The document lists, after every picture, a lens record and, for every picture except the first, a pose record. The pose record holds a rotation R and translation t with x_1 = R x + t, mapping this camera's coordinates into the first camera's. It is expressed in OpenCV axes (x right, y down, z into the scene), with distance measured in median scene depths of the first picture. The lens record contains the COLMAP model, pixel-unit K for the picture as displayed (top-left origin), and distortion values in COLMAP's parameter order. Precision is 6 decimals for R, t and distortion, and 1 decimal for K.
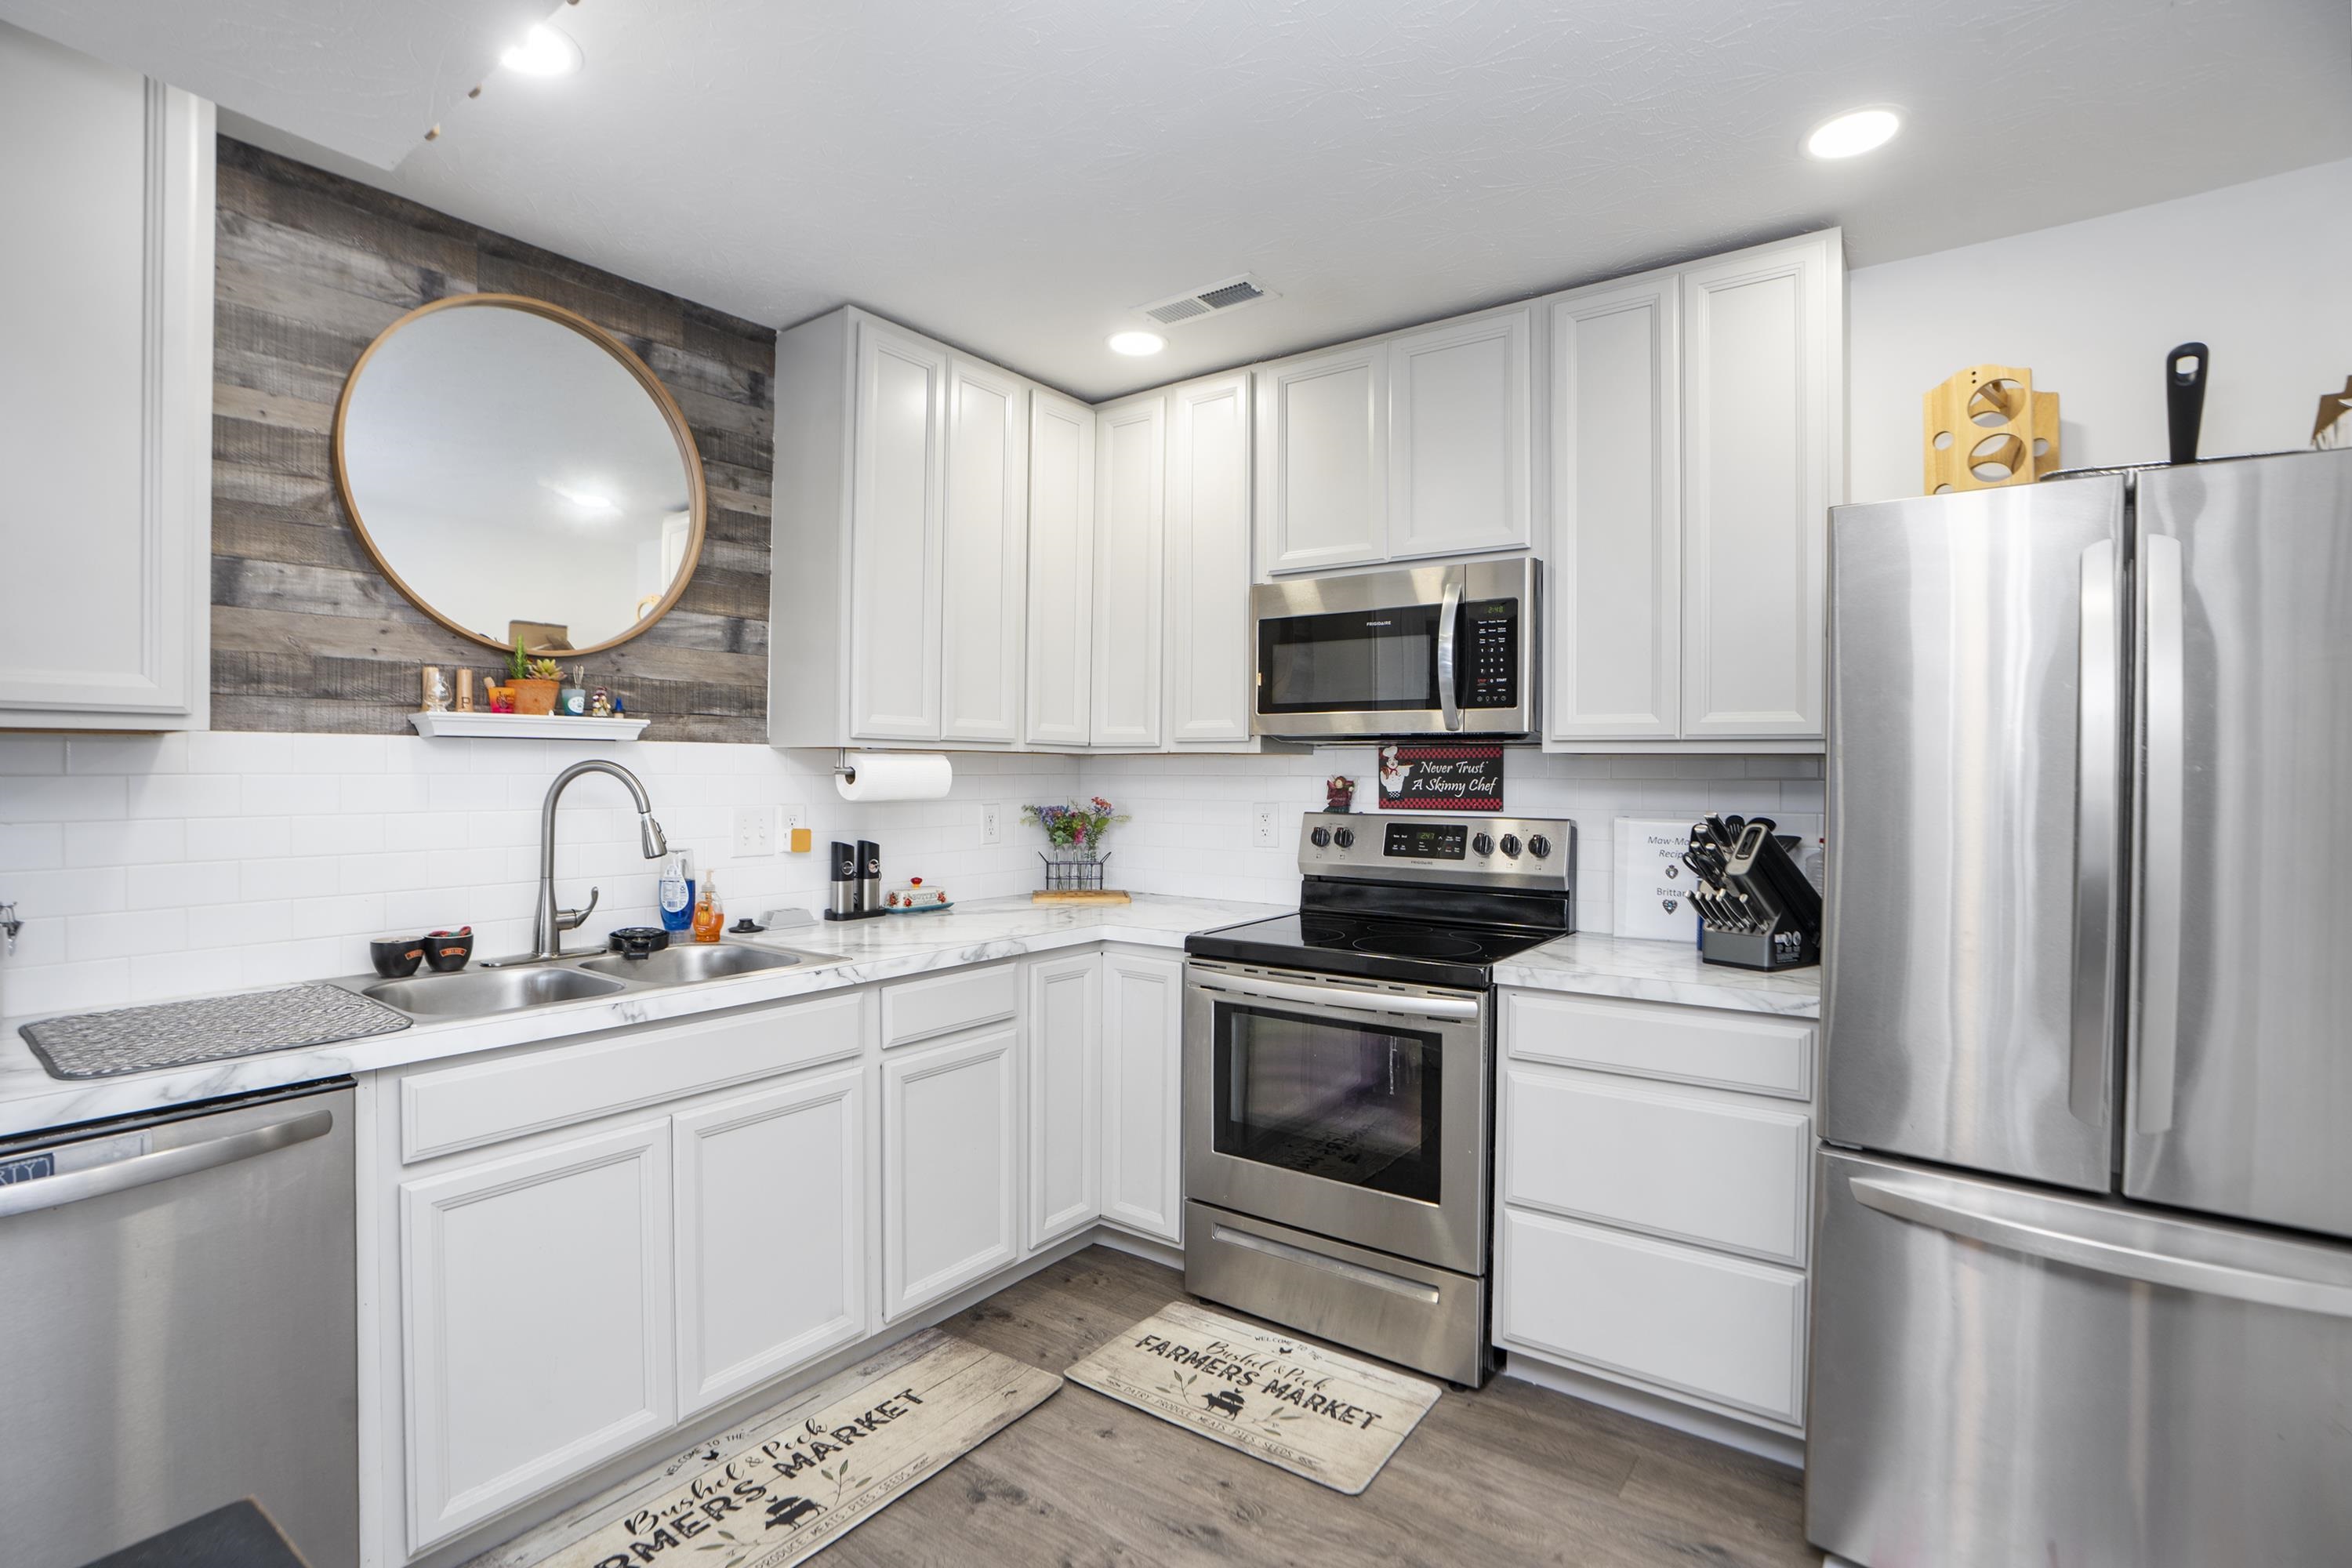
lens RADIAL K [[1132.6, 0, 1160.7], [0, 1132.6, 753.4], [0, 0, 1]] dist [-0.070179, 0.026671]
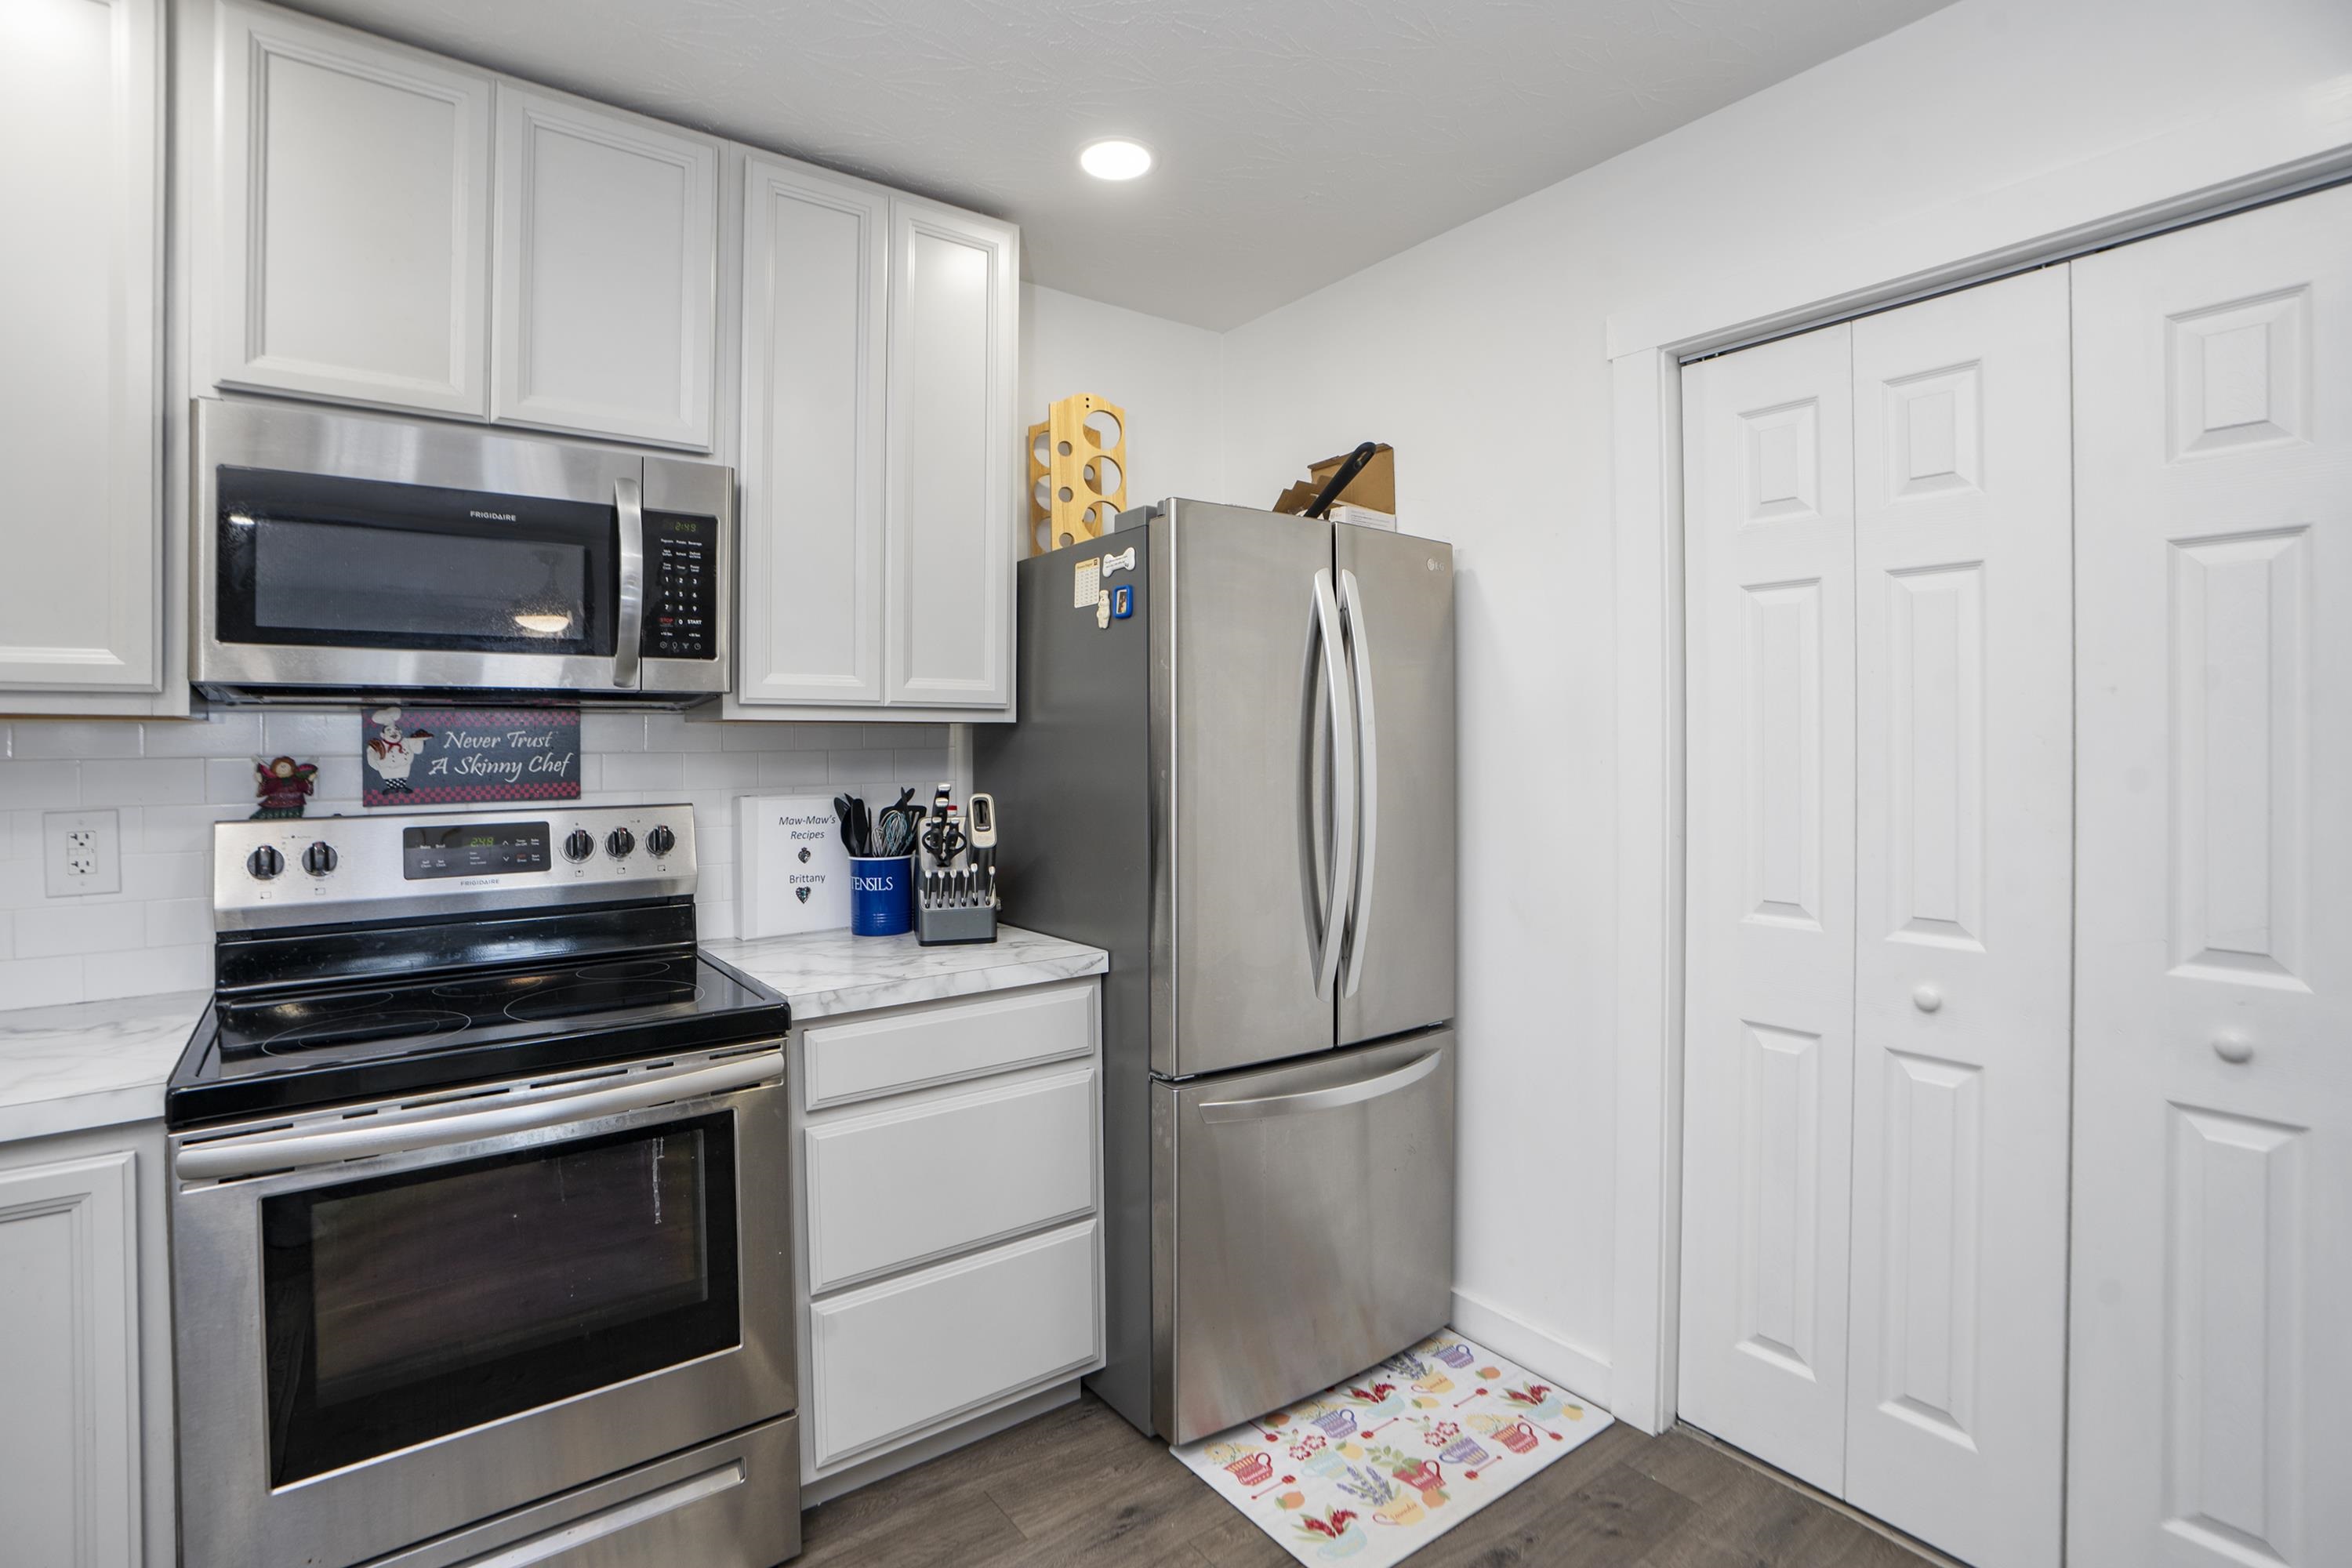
lens RADIAL K [[1111.3, 0, 1182.1], [0, 1111.3, 732.1], [0, 0, 1]] dist [-0.041282, 0.000678]
pose [[0.271874, -0.000252, 0.962333, -0.308248], [-0.003121, 0.999994, 0.001143, 0.006352], [-0.962328, -0.003314, 0.271872, 0.472060]]
